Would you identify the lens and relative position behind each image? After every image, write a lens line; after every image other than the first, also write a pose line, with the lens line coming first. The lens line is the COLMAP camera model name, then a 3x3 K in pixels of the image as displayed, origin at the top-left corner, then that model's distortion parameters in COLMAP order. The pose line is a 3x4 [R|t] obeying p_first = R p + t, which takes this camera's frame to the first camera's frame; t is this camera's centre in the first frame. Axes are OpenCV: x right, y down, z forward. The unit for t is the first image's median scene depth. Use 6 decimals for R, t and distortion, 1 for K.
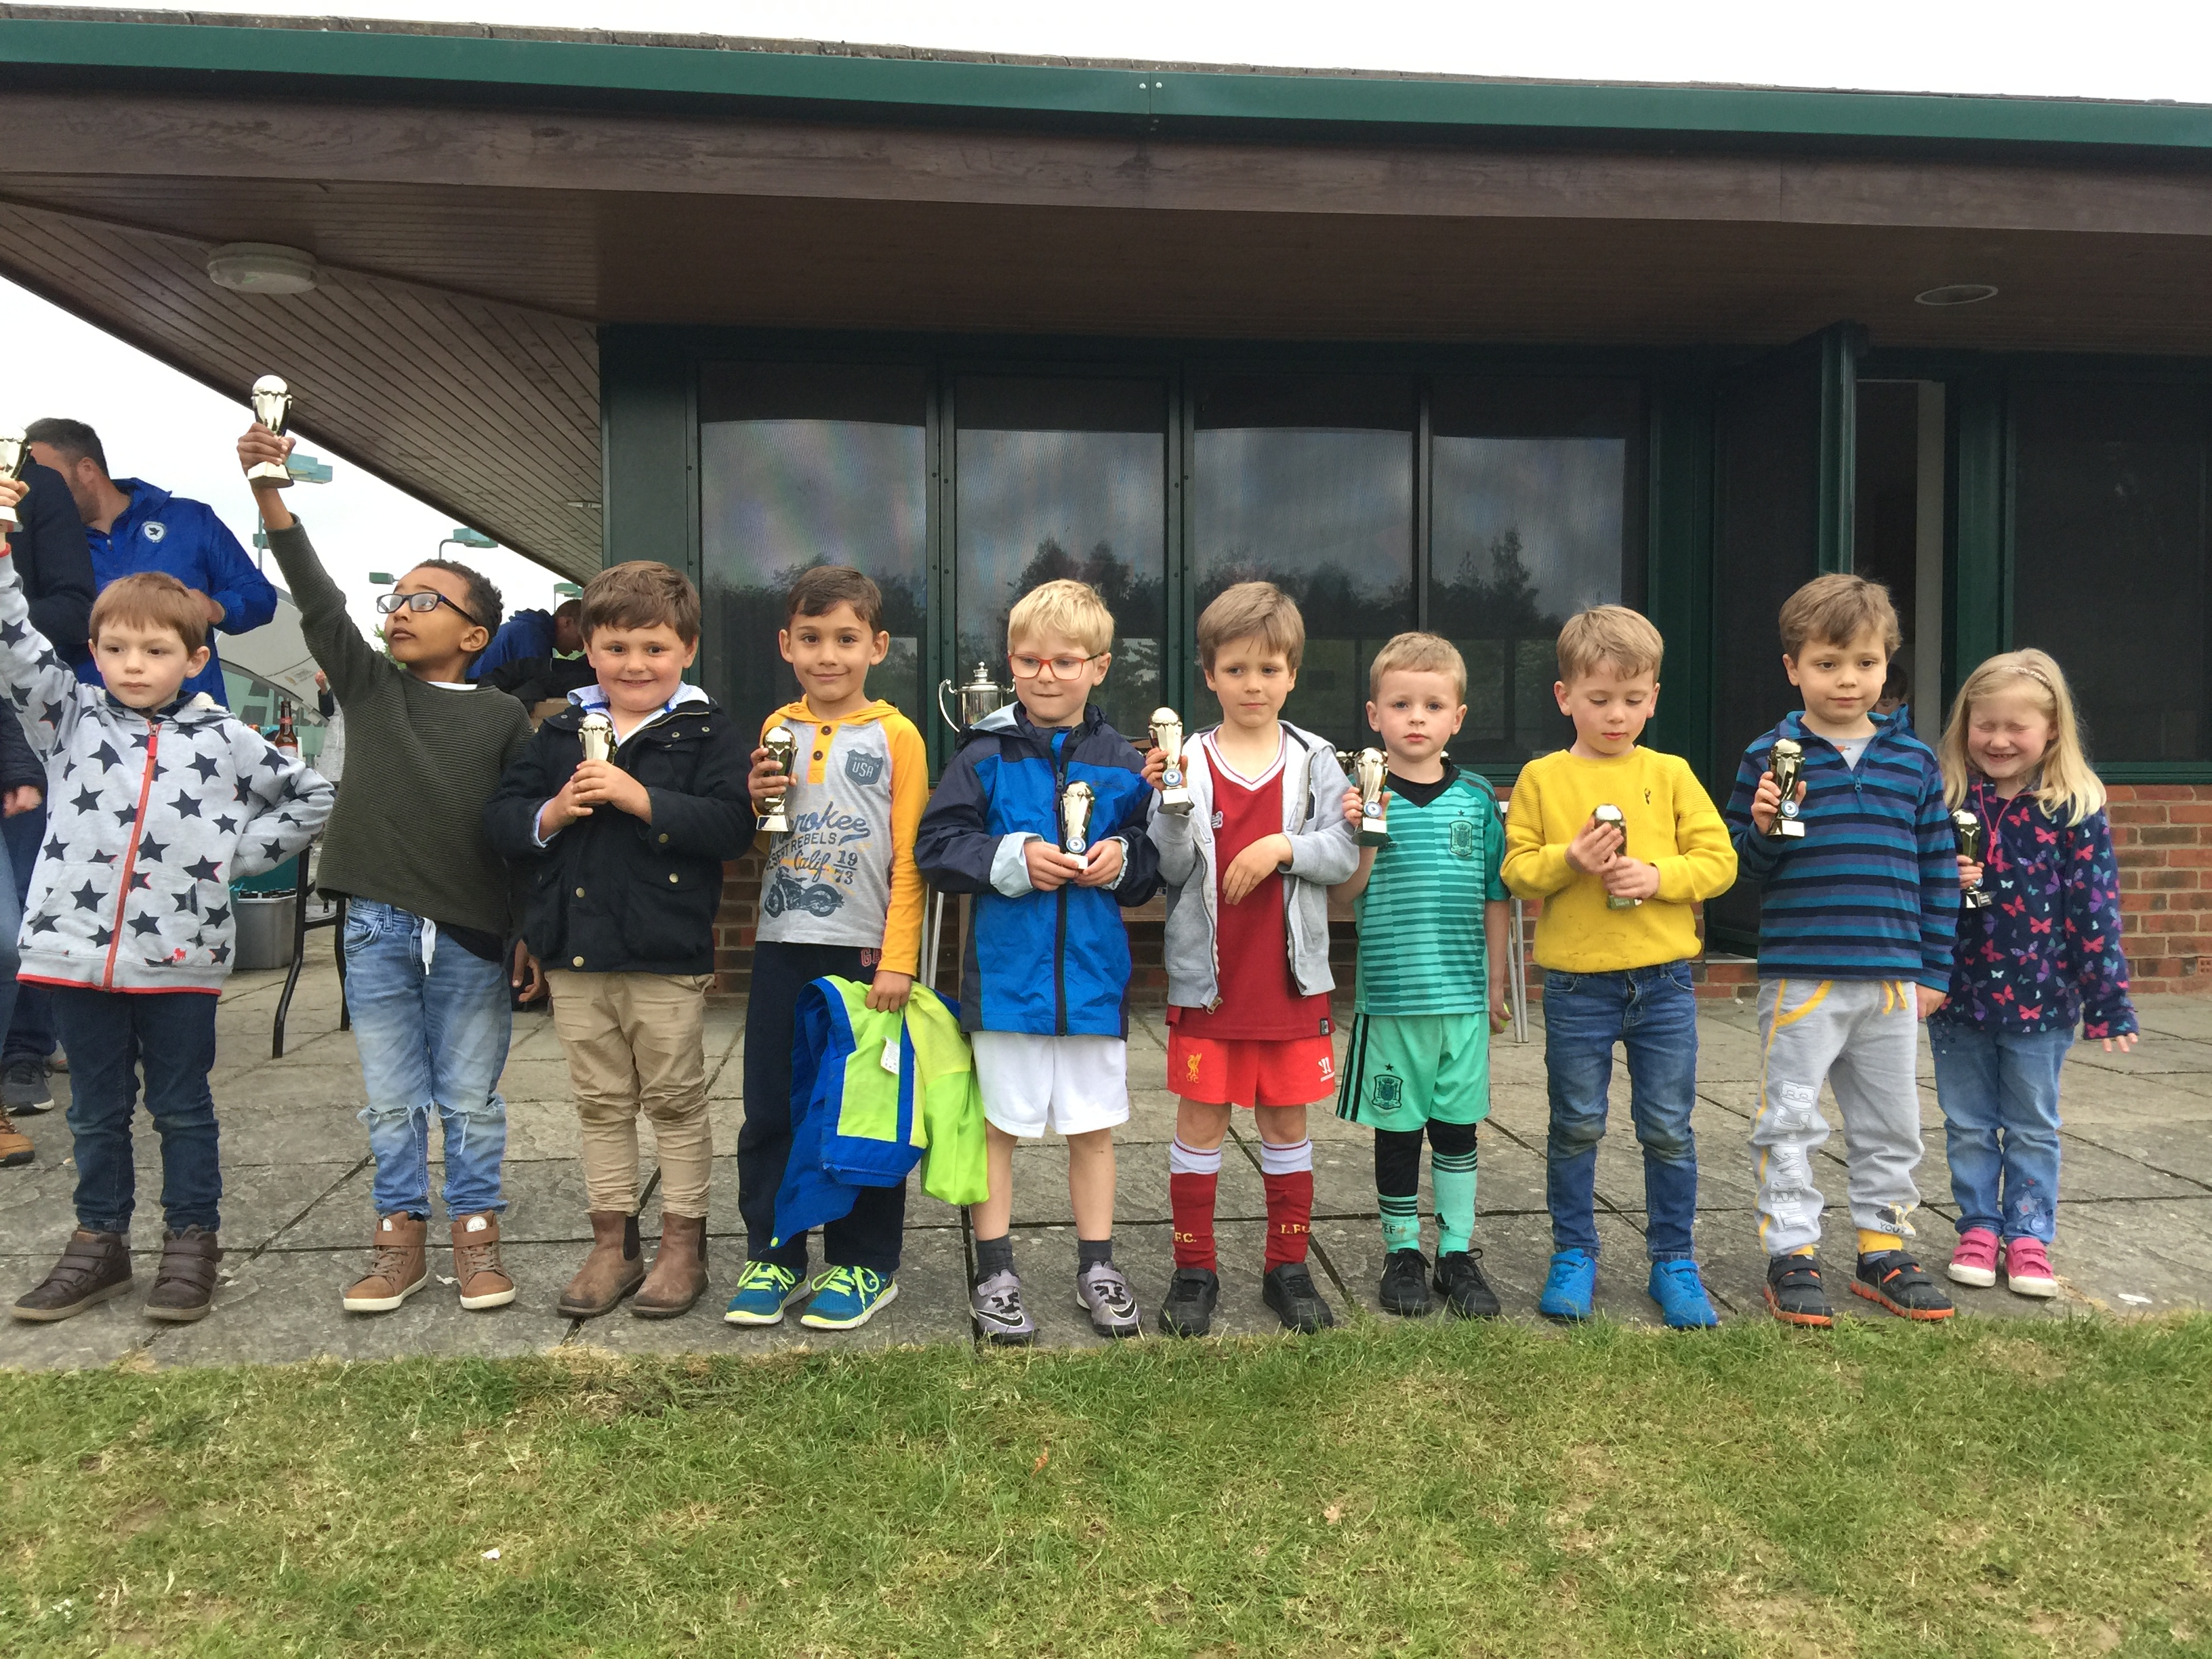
lens RADIAL K [[1855.7, 0, 1118.1], [0, 1855.7, 828.2], [0, 0, 1]] dist [0.009613, -0.016169]
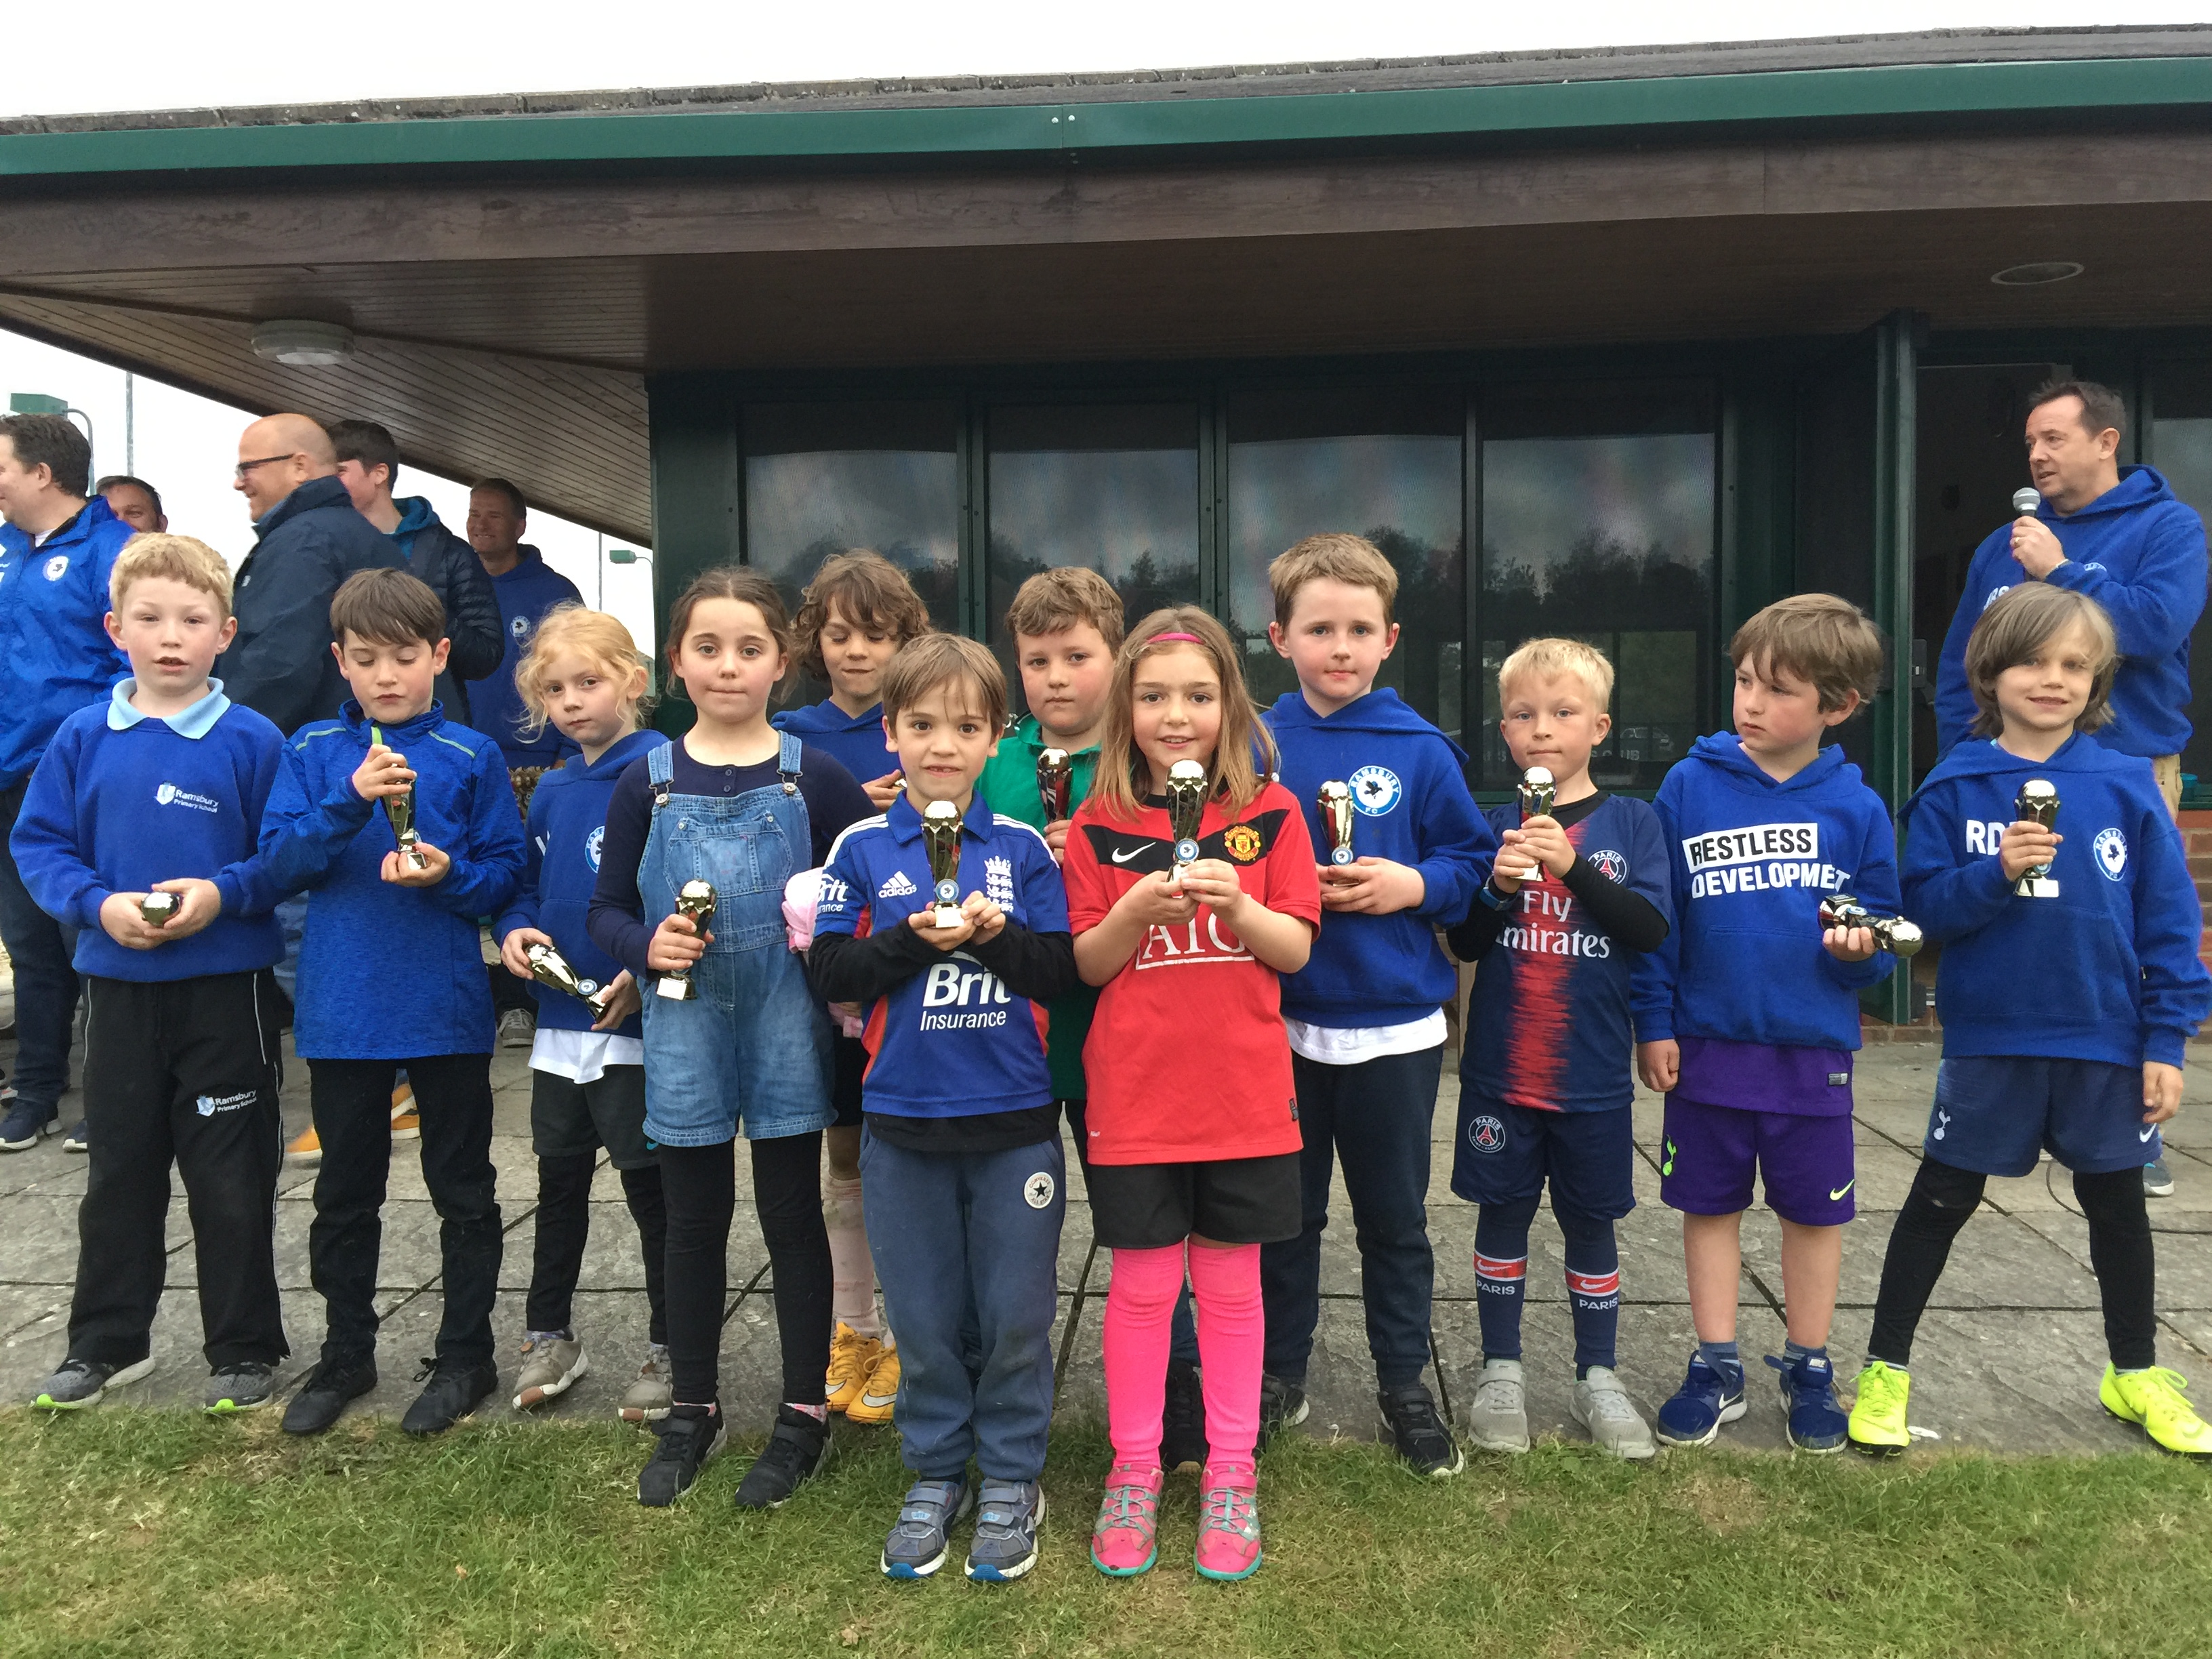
lens RADIAL K [[1855.7, 0, 1107.5], [0, 1855.7, 824.7], [0, 0, 1]] dist [0.009613, -0.016169]
pose [[0.983587, -0.001781, -0.180427, 0.210250], [0.002890, 0.999979, 0.005885, -0.030529], [0.180412, -0.006310, 0.983571, 0.031758]]
